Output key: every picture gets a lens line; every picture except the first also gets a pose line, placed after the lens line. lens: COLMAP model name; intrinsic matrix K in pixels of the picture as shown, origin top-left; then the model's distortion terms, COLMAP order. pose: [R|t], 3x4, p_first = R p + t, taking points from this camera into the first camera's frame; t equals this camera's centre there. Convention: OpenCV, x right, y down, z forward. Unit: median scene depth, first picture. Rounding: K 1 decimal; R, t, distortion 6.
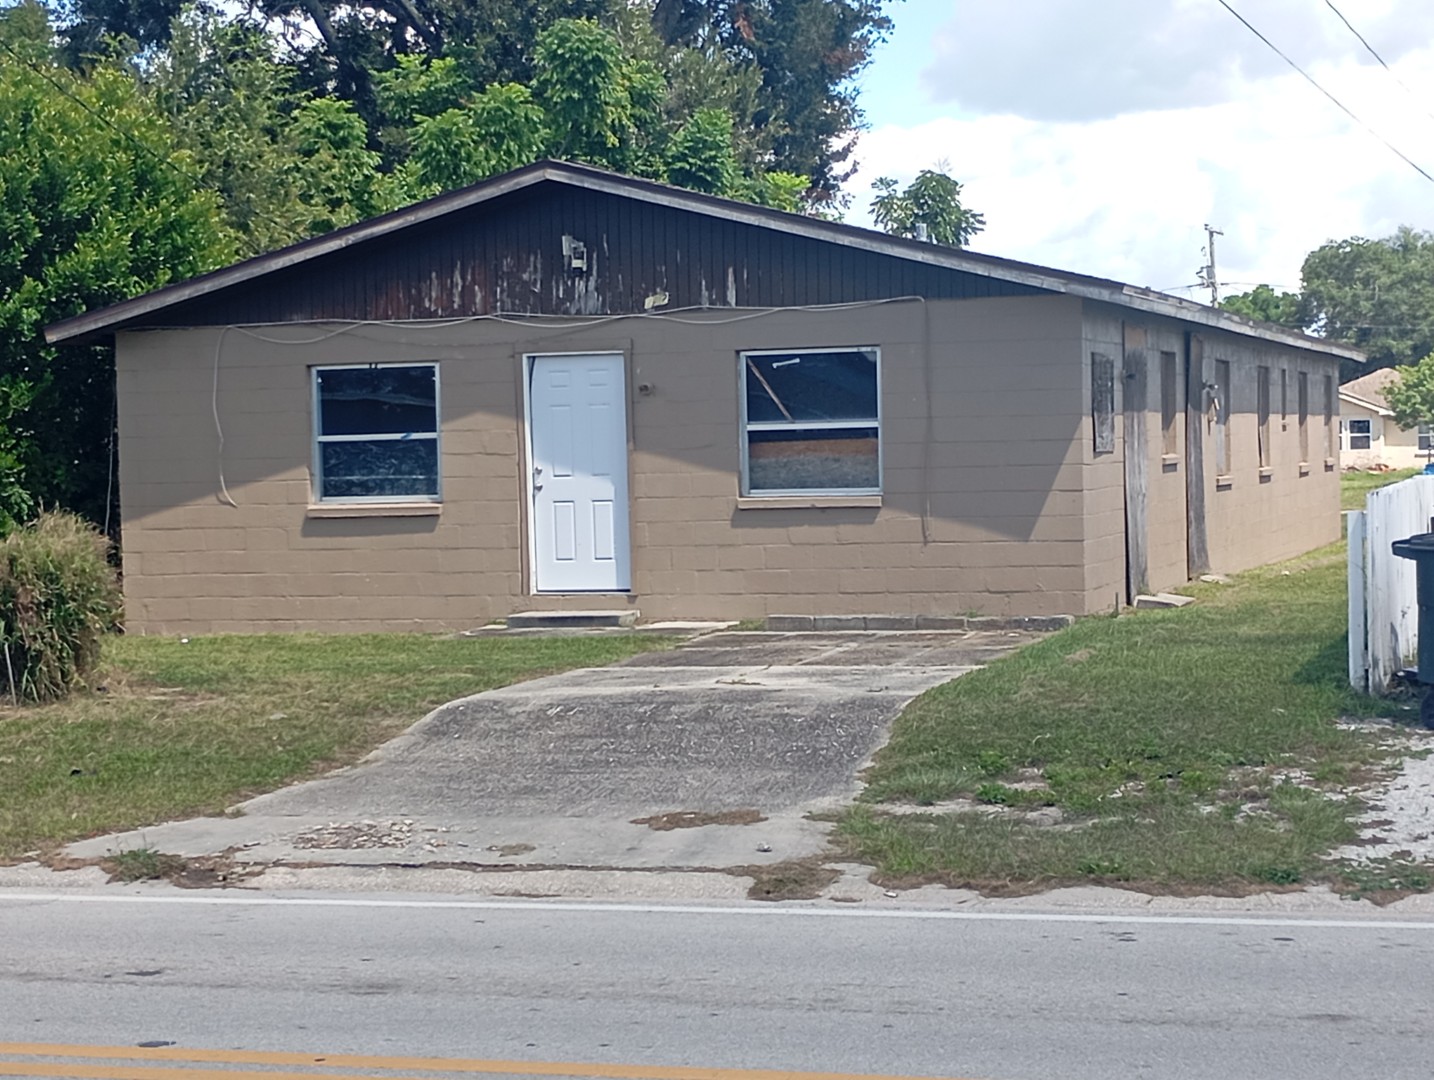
lens RADIAL K [[2935.8, 0, 716.2], [0, 2935.8, 542.5], [0, 0, 1]] dist [0.108110, 0.000000]
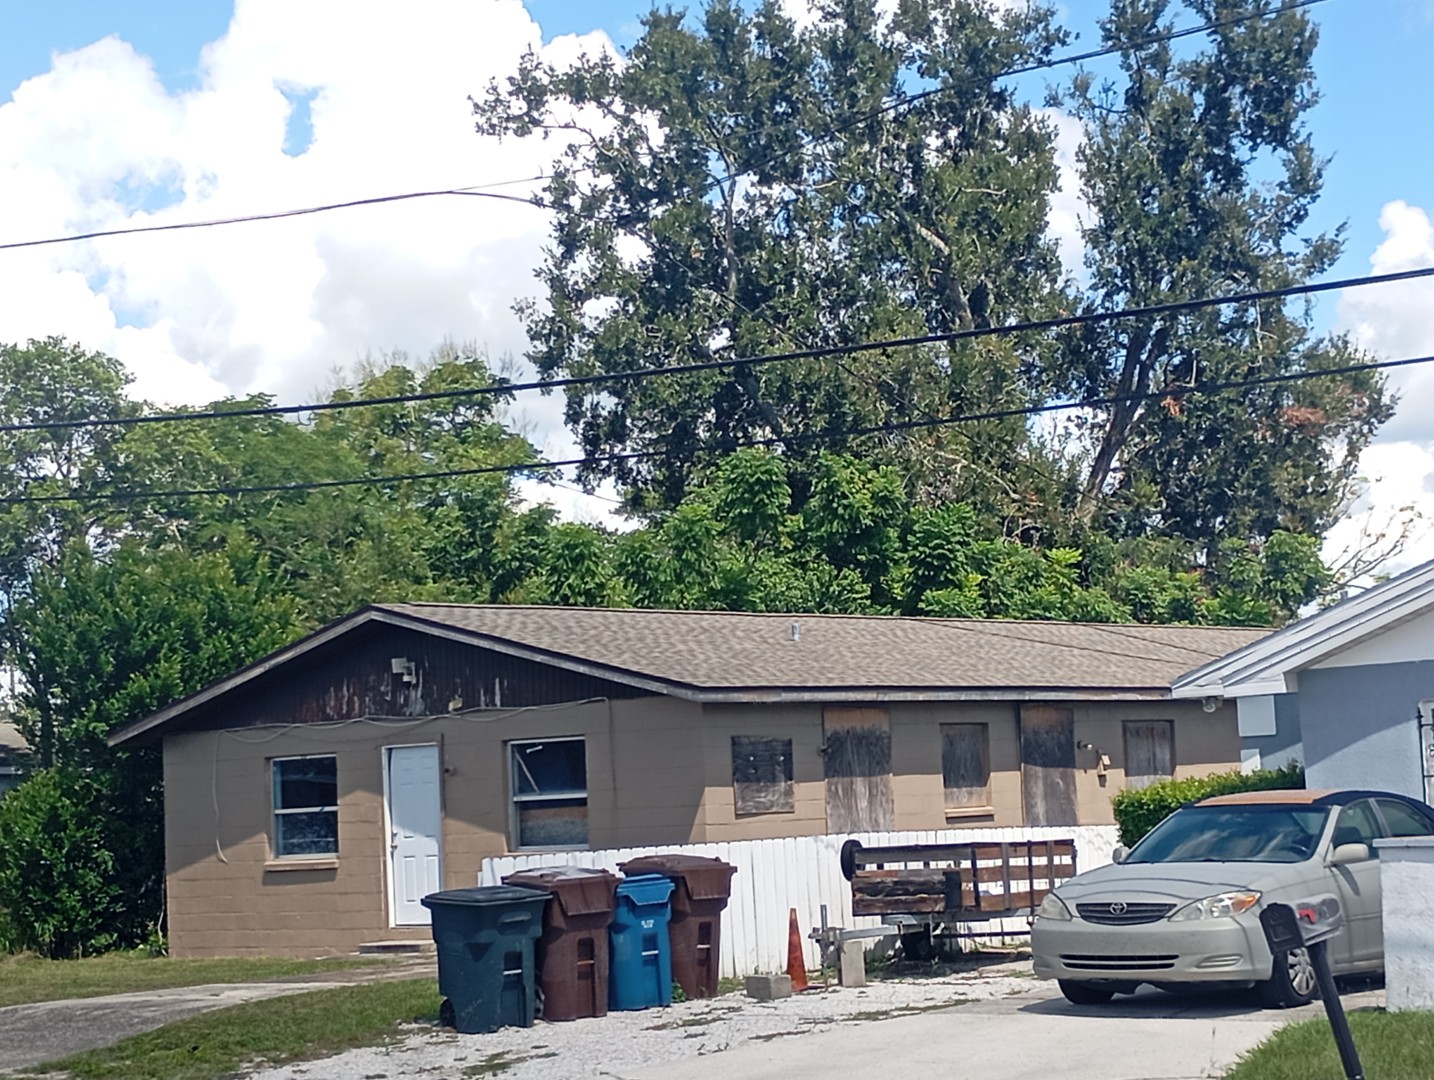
lens RADIAL K [[2935.8, 0, 718.8], [0, 2935.8, 538.7], [0, 0, 1]] dist [0.108110, 0.000000]
pose [[0.928859, -0.053165, -0.366598, 0.570273], [0.012932, 0.993698, -0.111343, -0.006911], [0.370207, 0.098681, 0.923693, -0.189980]]
